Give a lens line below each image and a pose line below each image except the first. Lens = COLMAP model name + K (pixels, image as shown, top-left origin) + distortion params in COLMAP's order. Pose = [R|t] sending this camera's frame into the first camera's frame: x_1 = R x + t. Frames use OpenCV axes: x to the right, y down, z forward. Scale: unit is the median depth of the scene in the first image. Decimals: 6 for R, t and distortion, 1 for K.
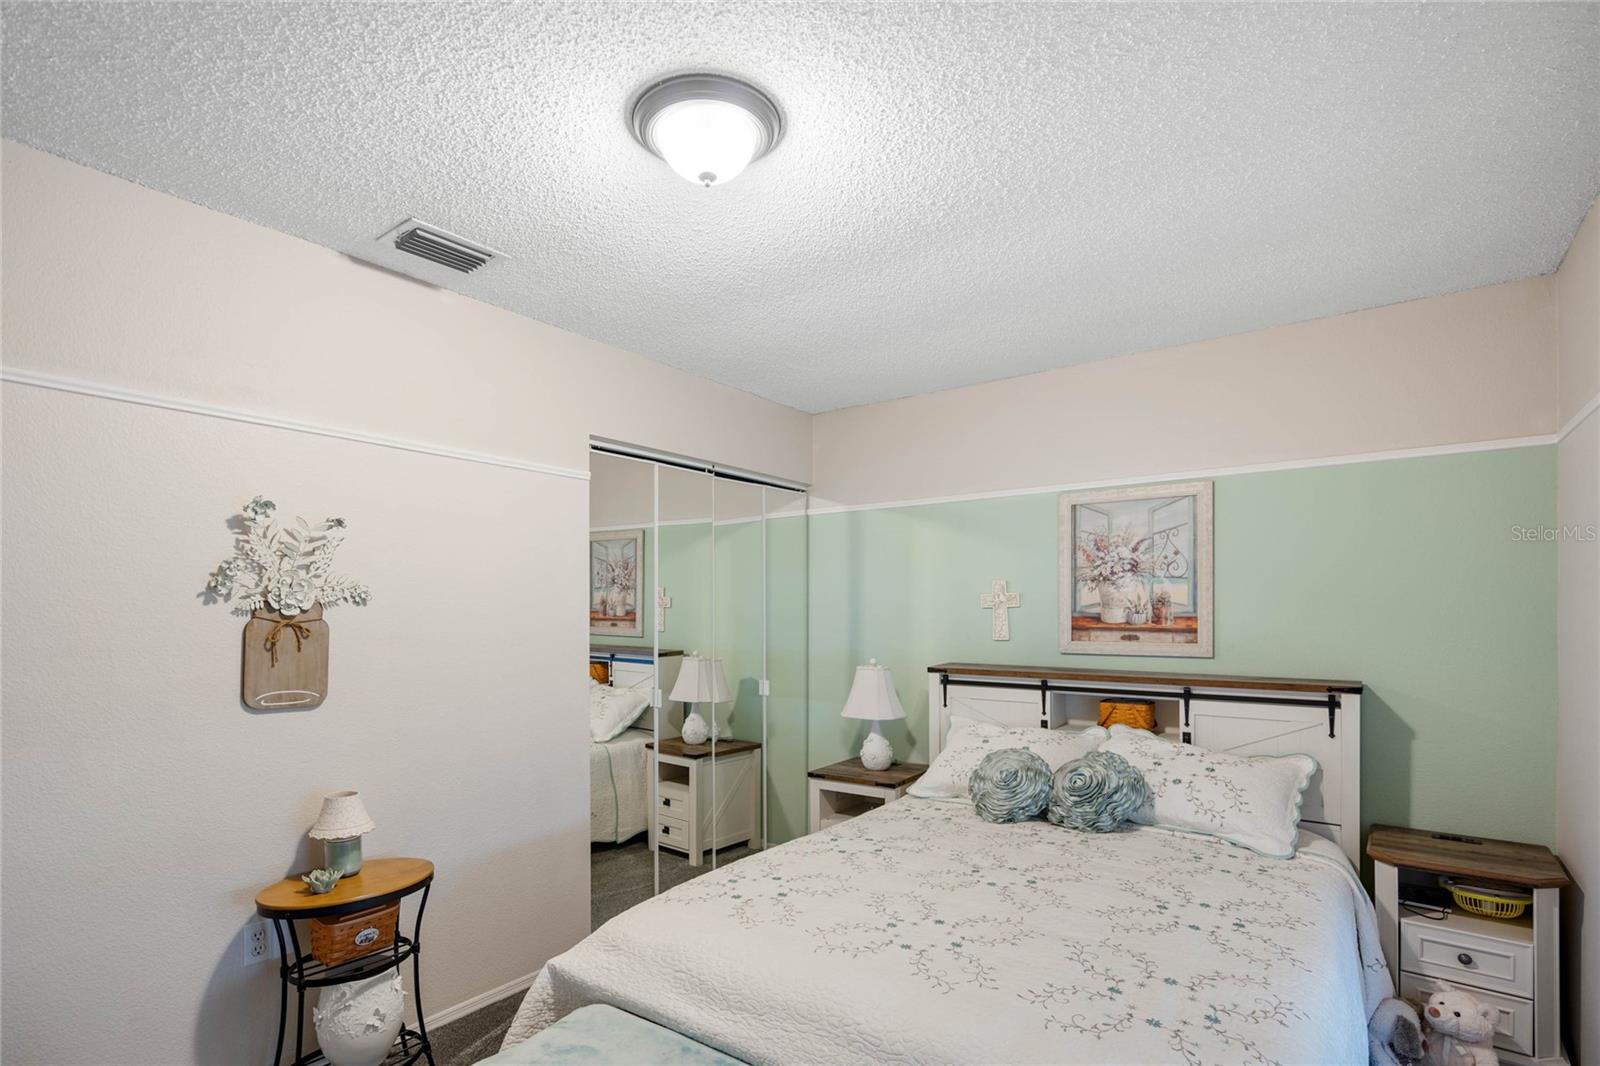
lens RADIAL K [[792.9, 0, 798.7], [0, 792.9, 610.9], [0, 0, 1]] dist [0.000214, 0.000118]
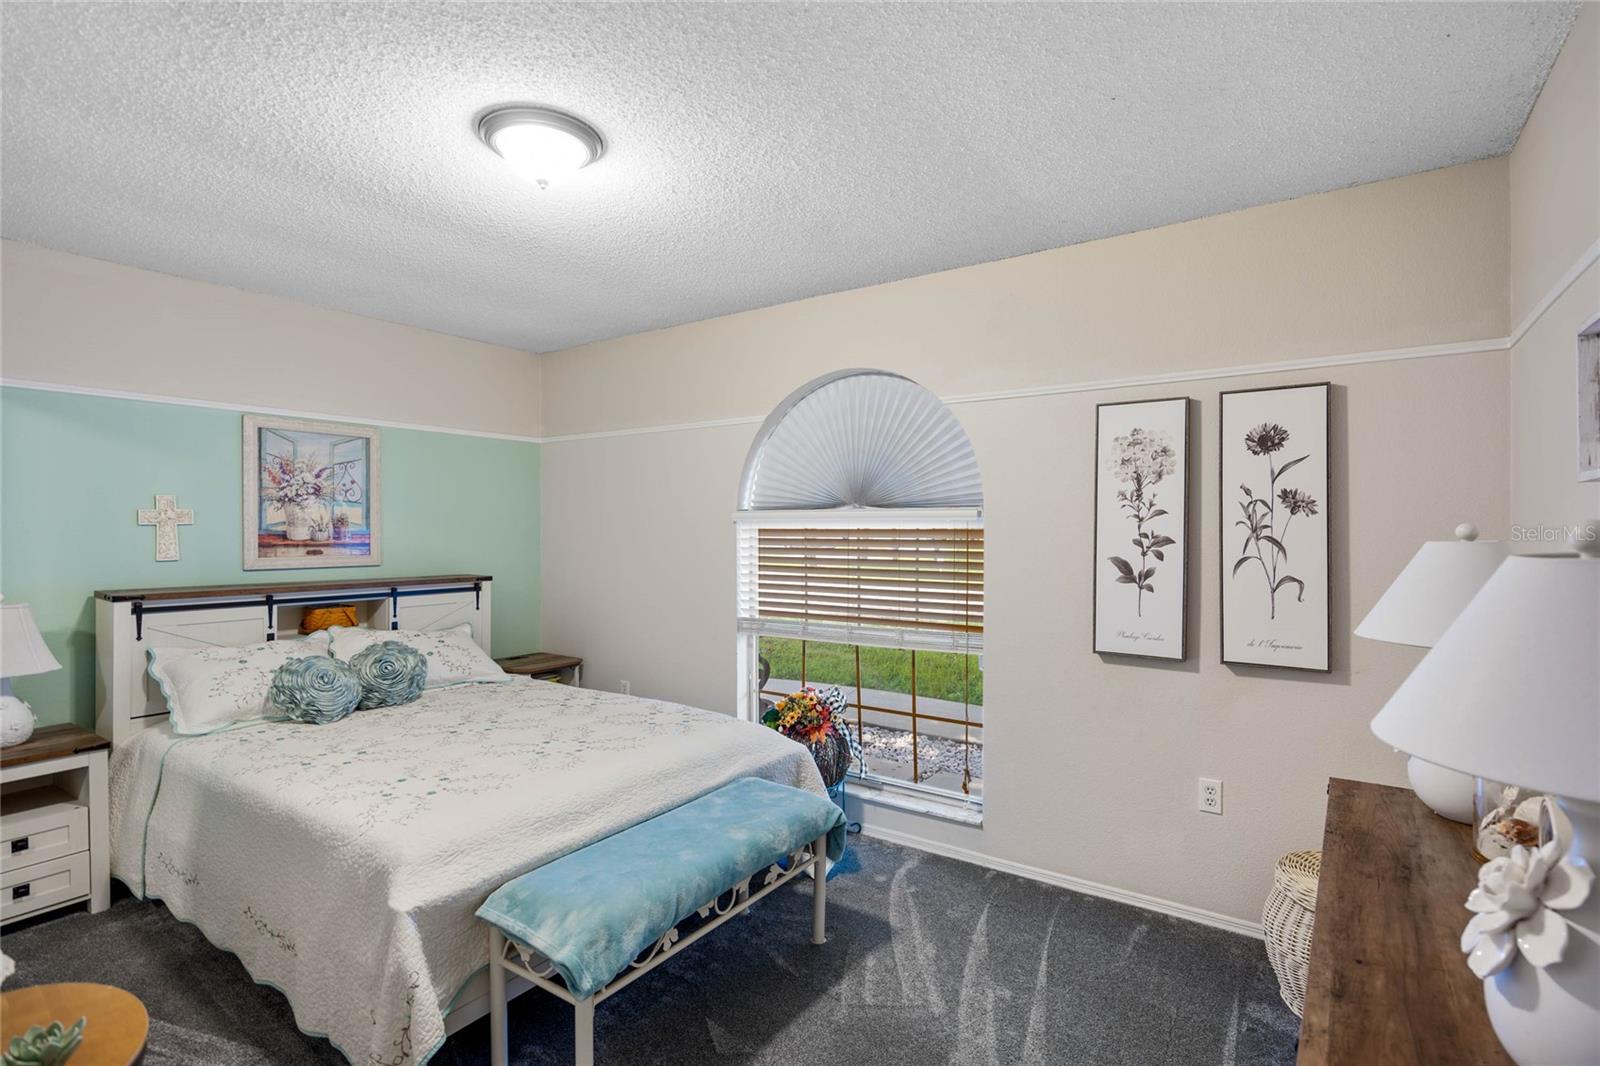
lens RADIAL K [[758.5, 0, 800.0], [0, 758.5, 533.0], [0, 0, 1]] dist [-0.000313, -0.000025]
pose [[-0.039629, -0.000156, 0.999214, -0.709350], [-0.000291, 1.000000, 0.000145, 0.005239], [-0.999214, -0.000285, -0.039629, 0.342623]]
